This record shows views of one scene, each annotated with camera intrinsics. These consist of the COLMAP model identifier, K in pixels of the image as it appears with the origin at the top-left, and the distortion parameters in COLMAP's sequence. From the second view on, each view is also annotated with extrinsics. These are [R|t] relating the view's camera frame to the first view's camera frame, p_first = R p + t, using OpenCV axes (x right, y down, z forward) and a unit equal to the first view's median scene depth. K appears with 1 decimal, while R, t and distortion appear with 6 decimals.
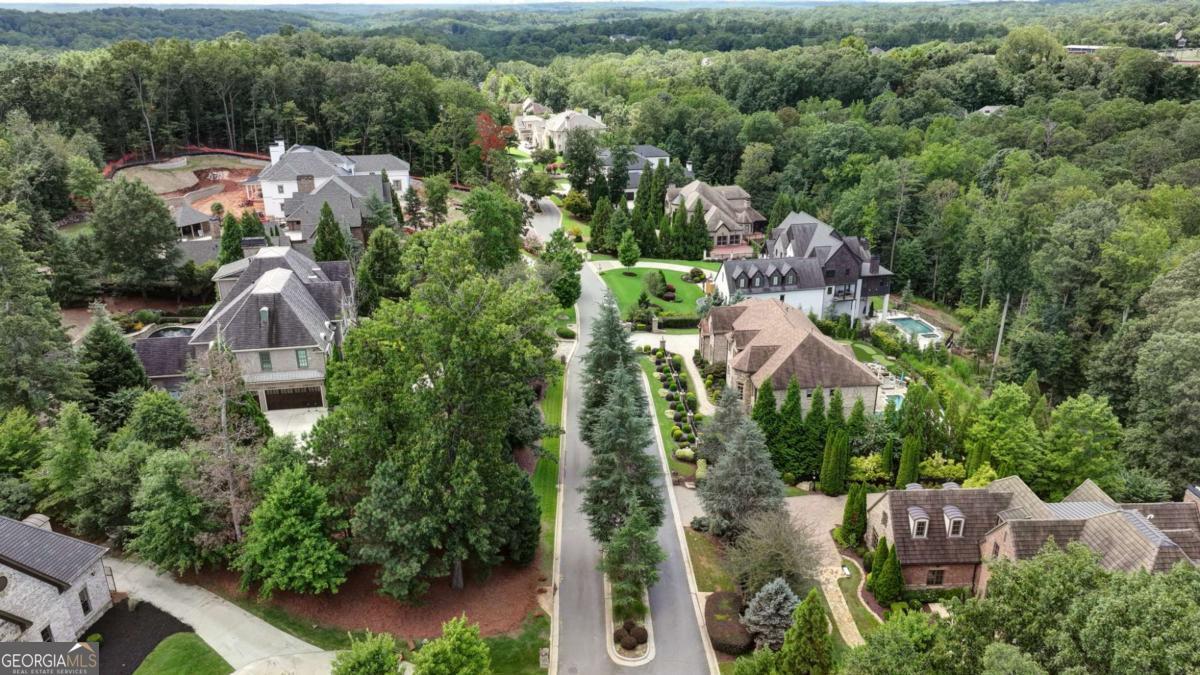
lens RADIAL K [[846.3, 0, 602.6], [0, 846.3, 339.7], [0, 0, 1]] dist [-0.007457, 0.012168]
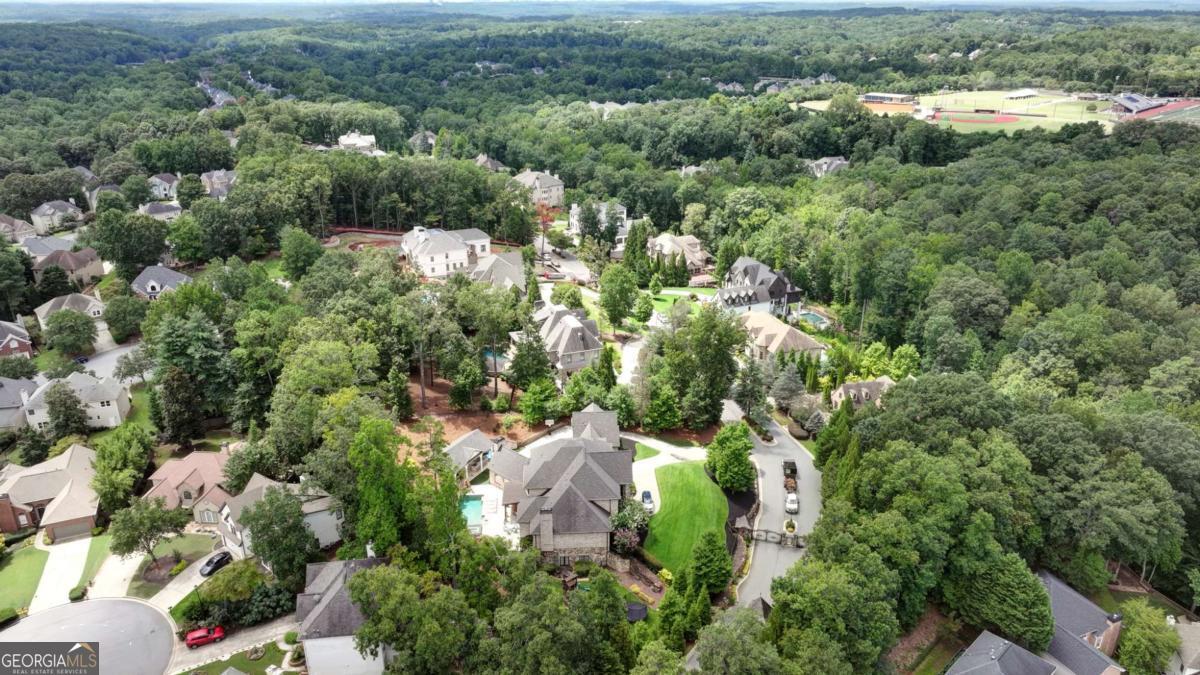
lens RADIAL K [[846.3, 0, 610.8], [0, 846.3, 339.3], [0, 0, 1]] dist [-0.007457, 0.012168]
pose [[0.978363, -0.074157, 0.193150, -0.518687], [0.073818, 0.997231, 0.008961, -0.024455], [-0.193279, 0.005490, 0.981128, -0.871791]]
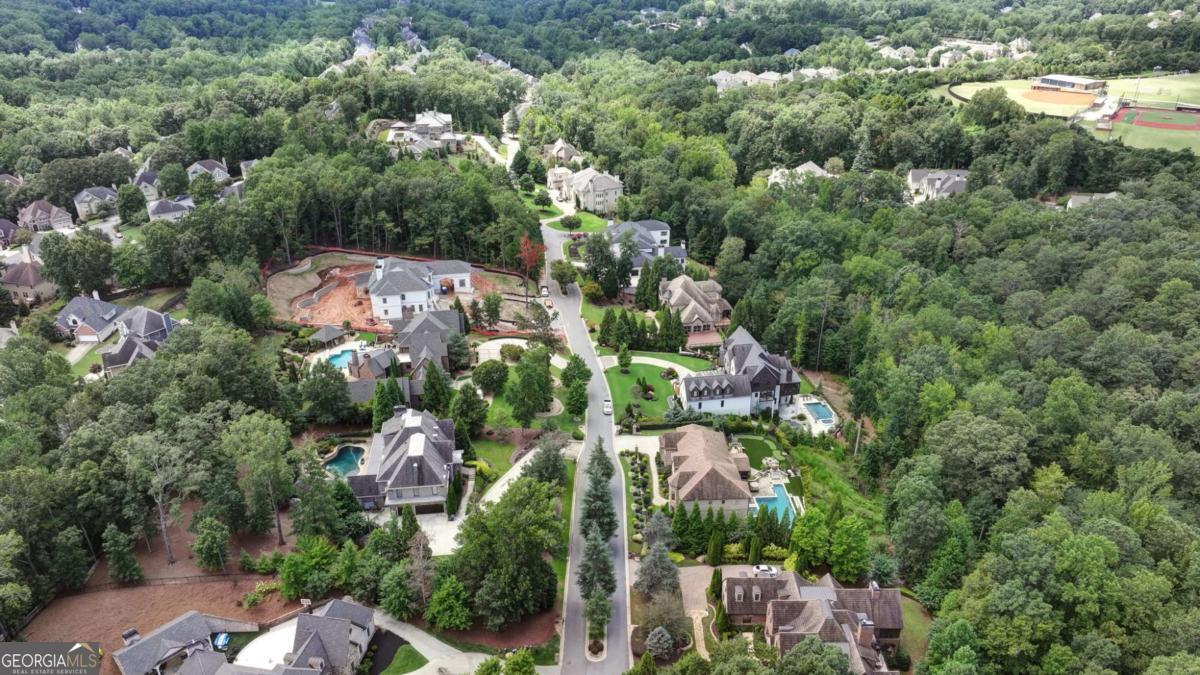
lens RADIAL K [[846.3, 0, 605.4], [0, 846.3, 333.8], [0, 0, 1]] dist [-0.007457, 0.012168]
pose [[0.999282, 0.019202, -0.032670, 0.058719], [-0.016842, 0.997331, 0.071048, -0.322786], [0.033947, -0.070446, 0.996938, -0.592931]]
